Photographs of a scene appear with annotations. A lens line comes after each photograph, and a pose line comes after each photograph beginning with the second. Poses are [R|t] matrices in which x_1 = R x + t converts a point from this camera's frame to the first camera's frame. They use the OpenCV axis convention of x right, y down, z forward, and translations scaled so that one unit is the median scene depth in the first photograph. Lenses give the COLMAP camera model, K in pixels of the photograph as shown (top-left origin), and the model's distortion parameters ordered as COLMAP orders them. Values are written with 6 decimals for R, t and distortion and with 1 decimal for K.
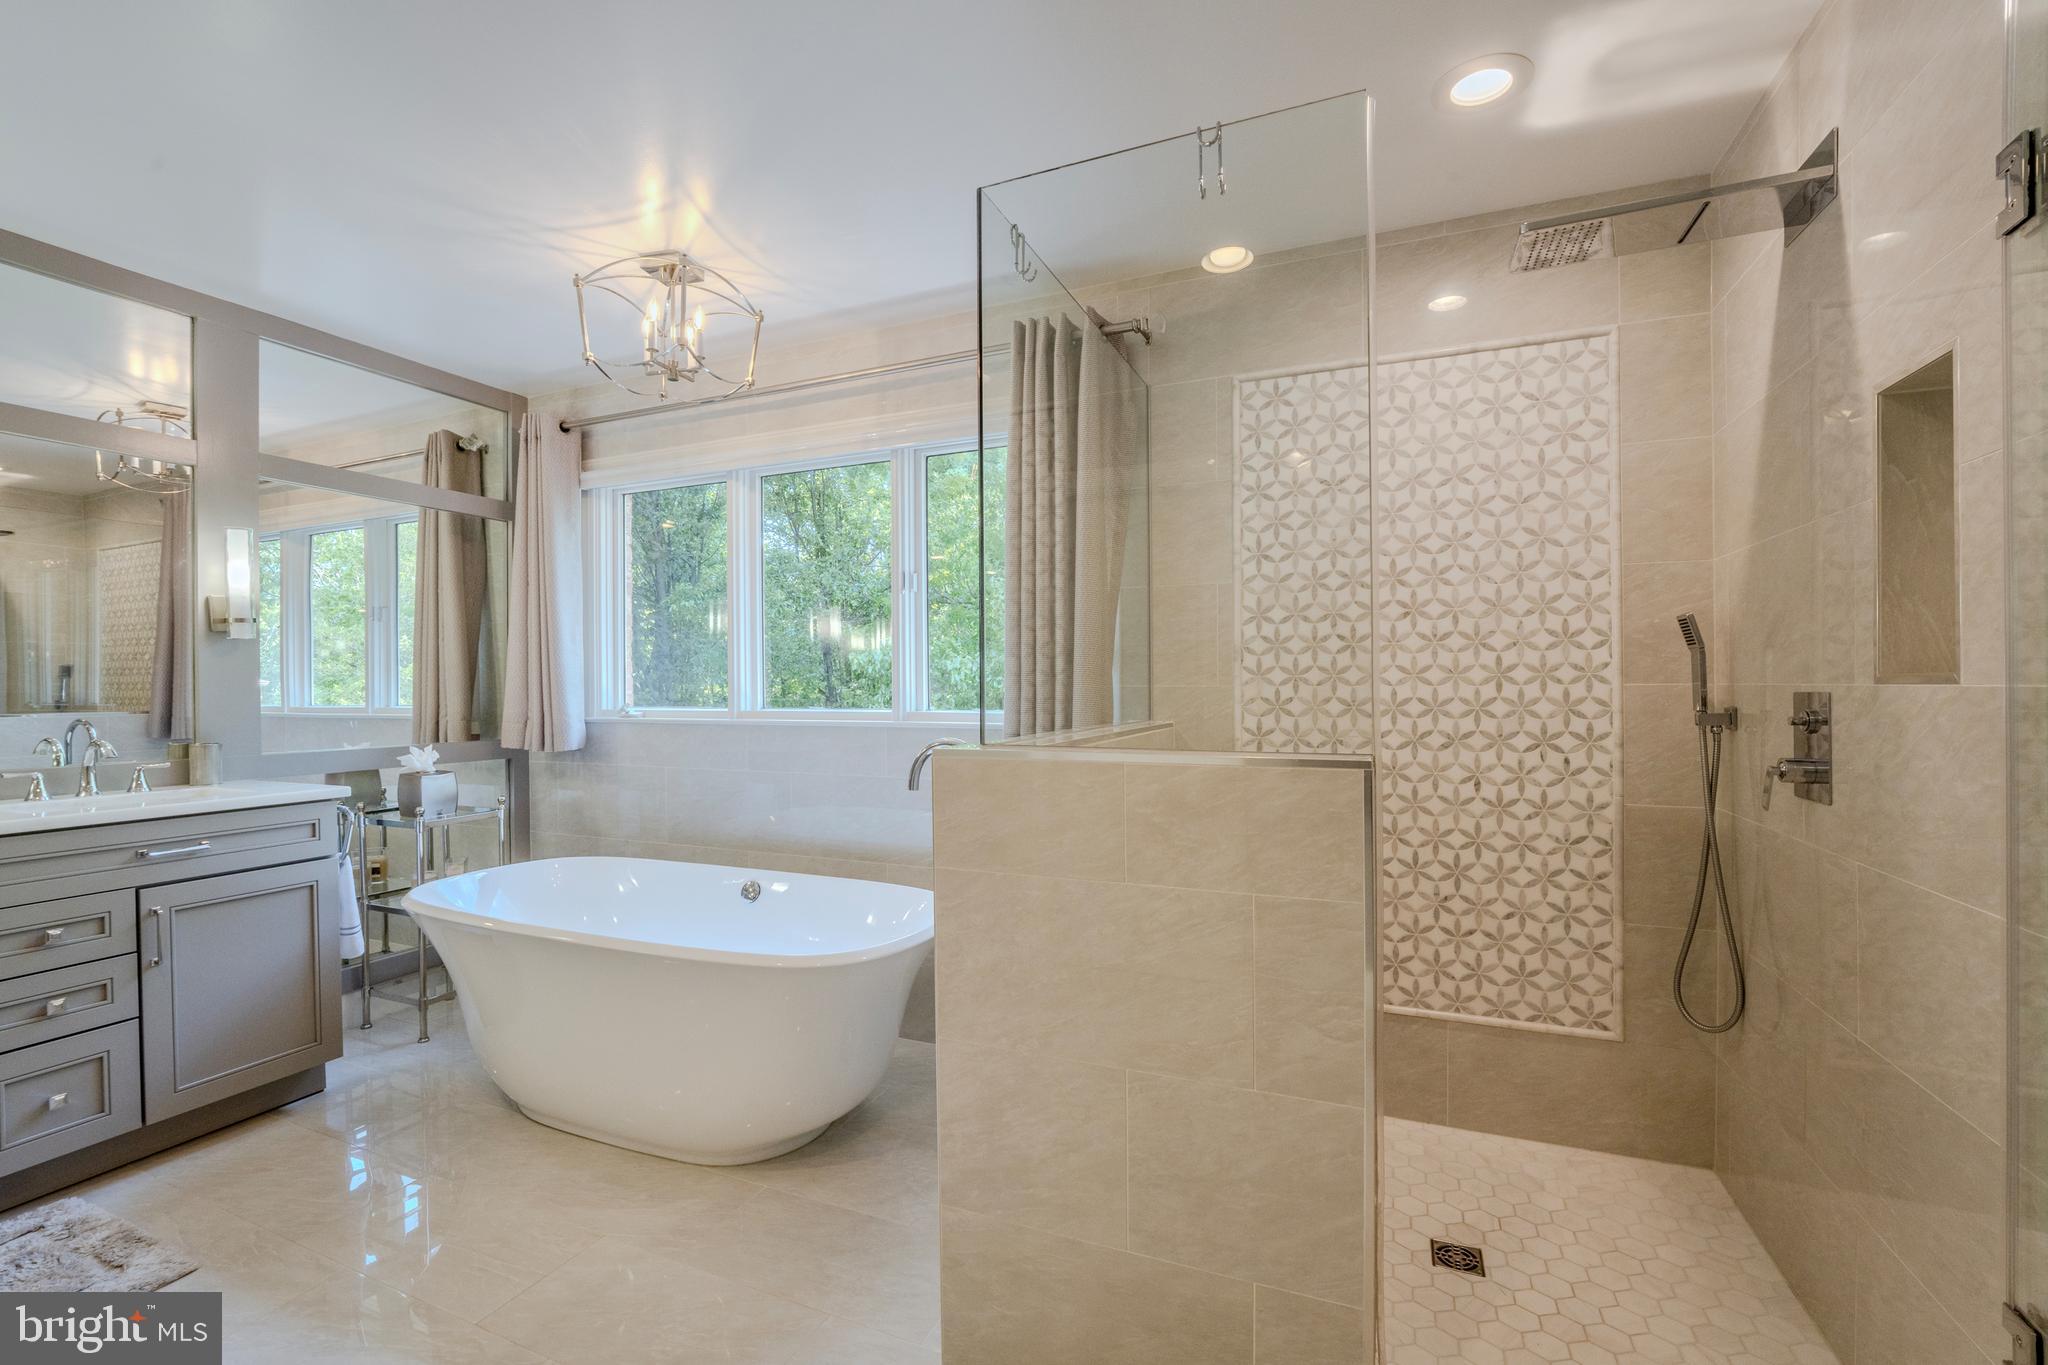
lens RADIAL K [[867.5, 0, 1018.8], [0, 867.5, 685.0], [0, 0, 1]] dist [-0.022394, 0.000947]
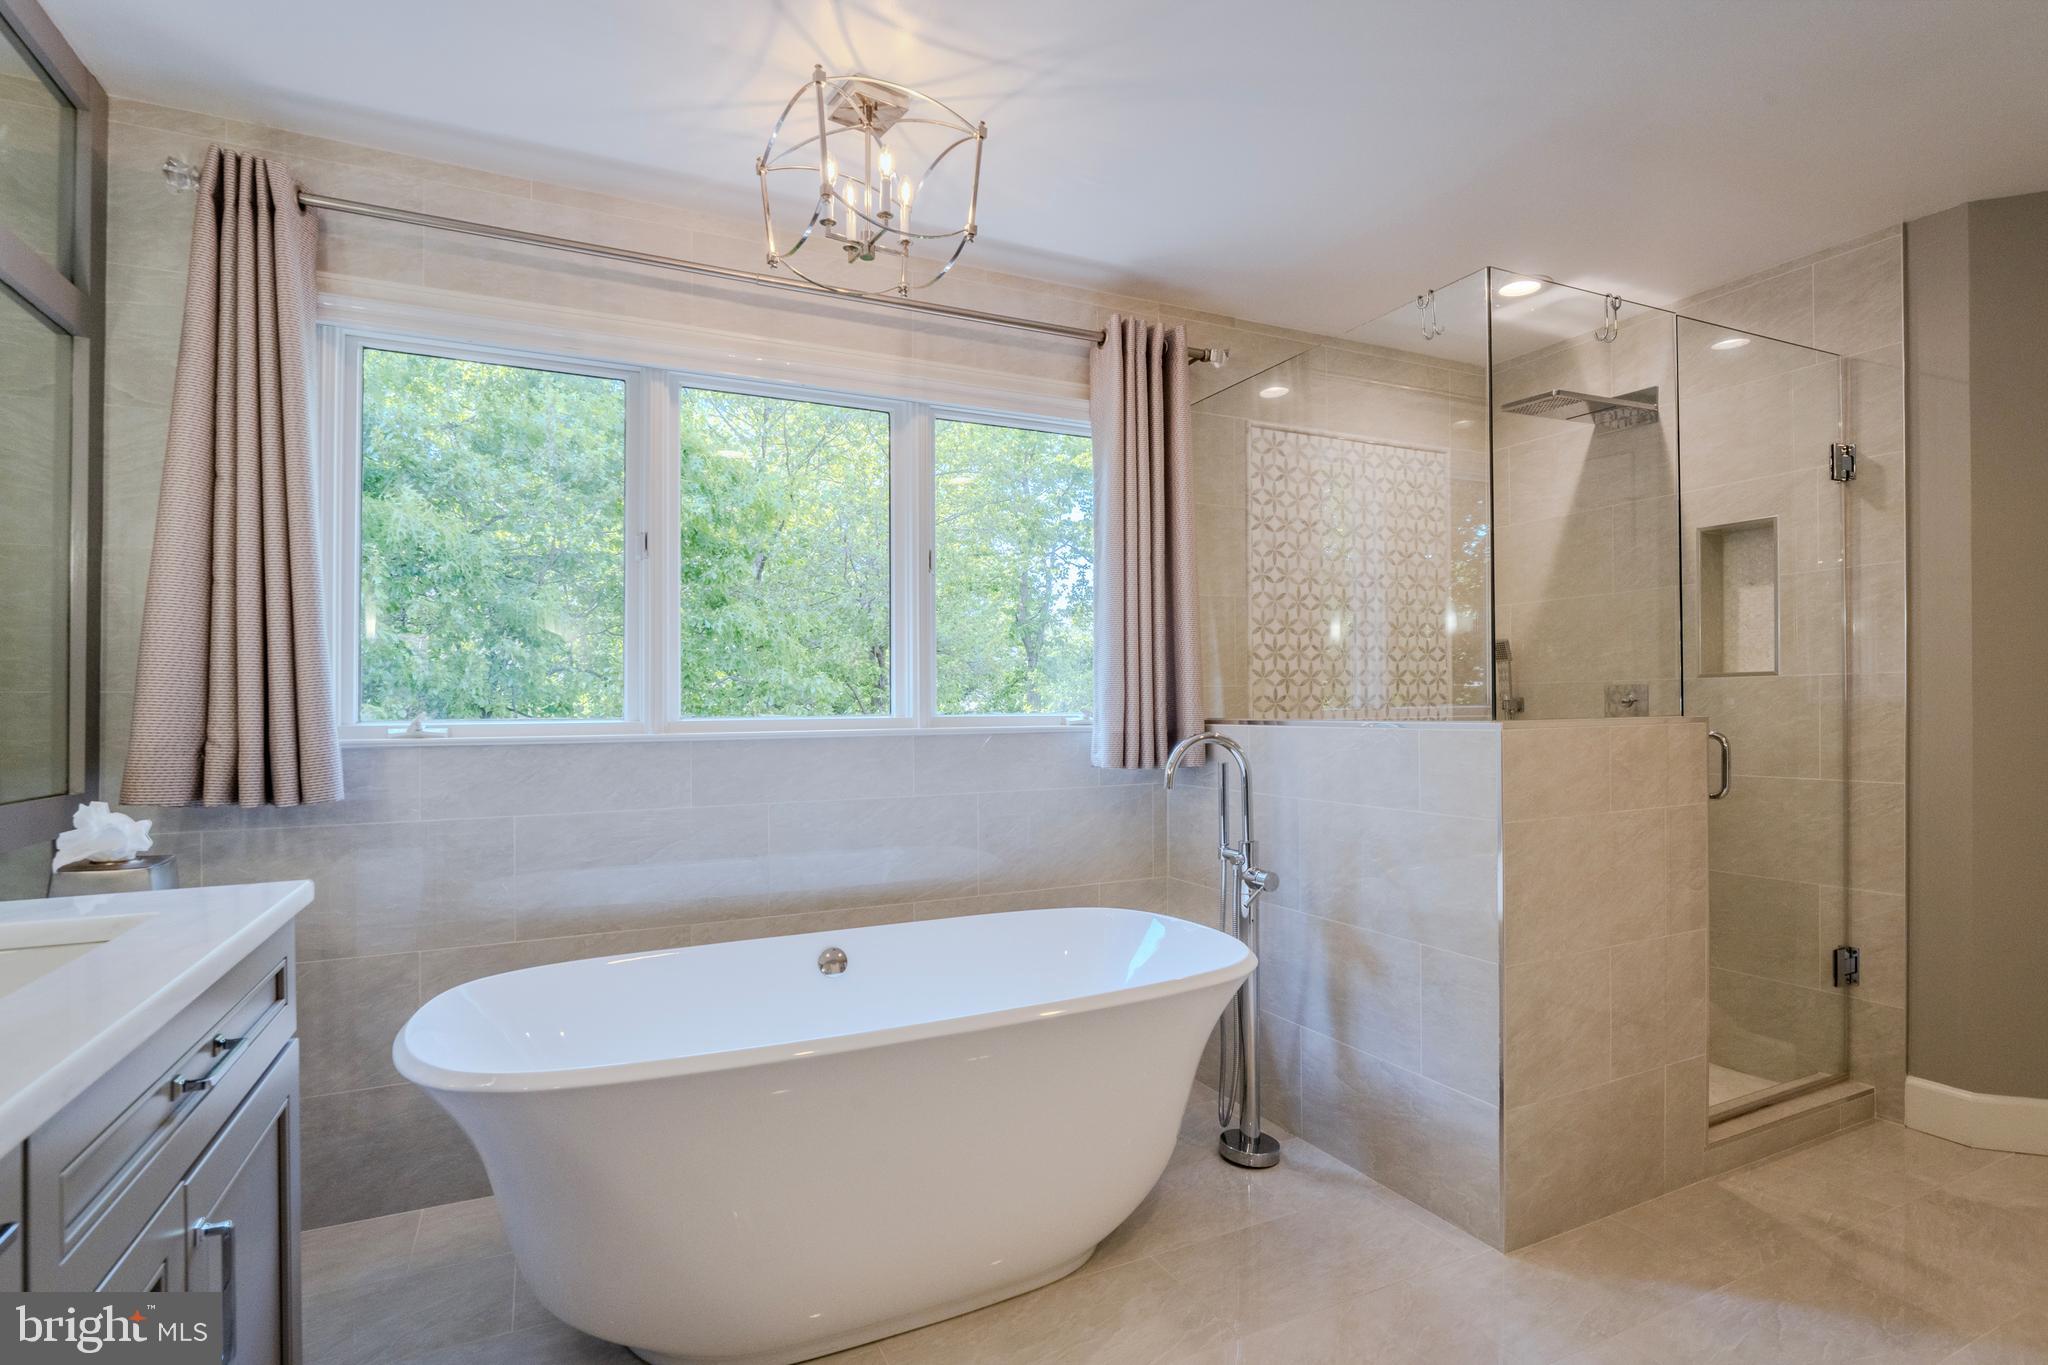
lens RADIAL K [[977.5, 0, 1024.4], [0, 977.5, 690.4], [0, 0, 1]] dist [0.005112, 0.000074]
pose [[0.660385, 0.006285, 0.750901, -0.956443], [0.009742, 0.999809, -0.016936, 0.026994], [-0.750864, 0.018499, 0.660198, 0.370329]]
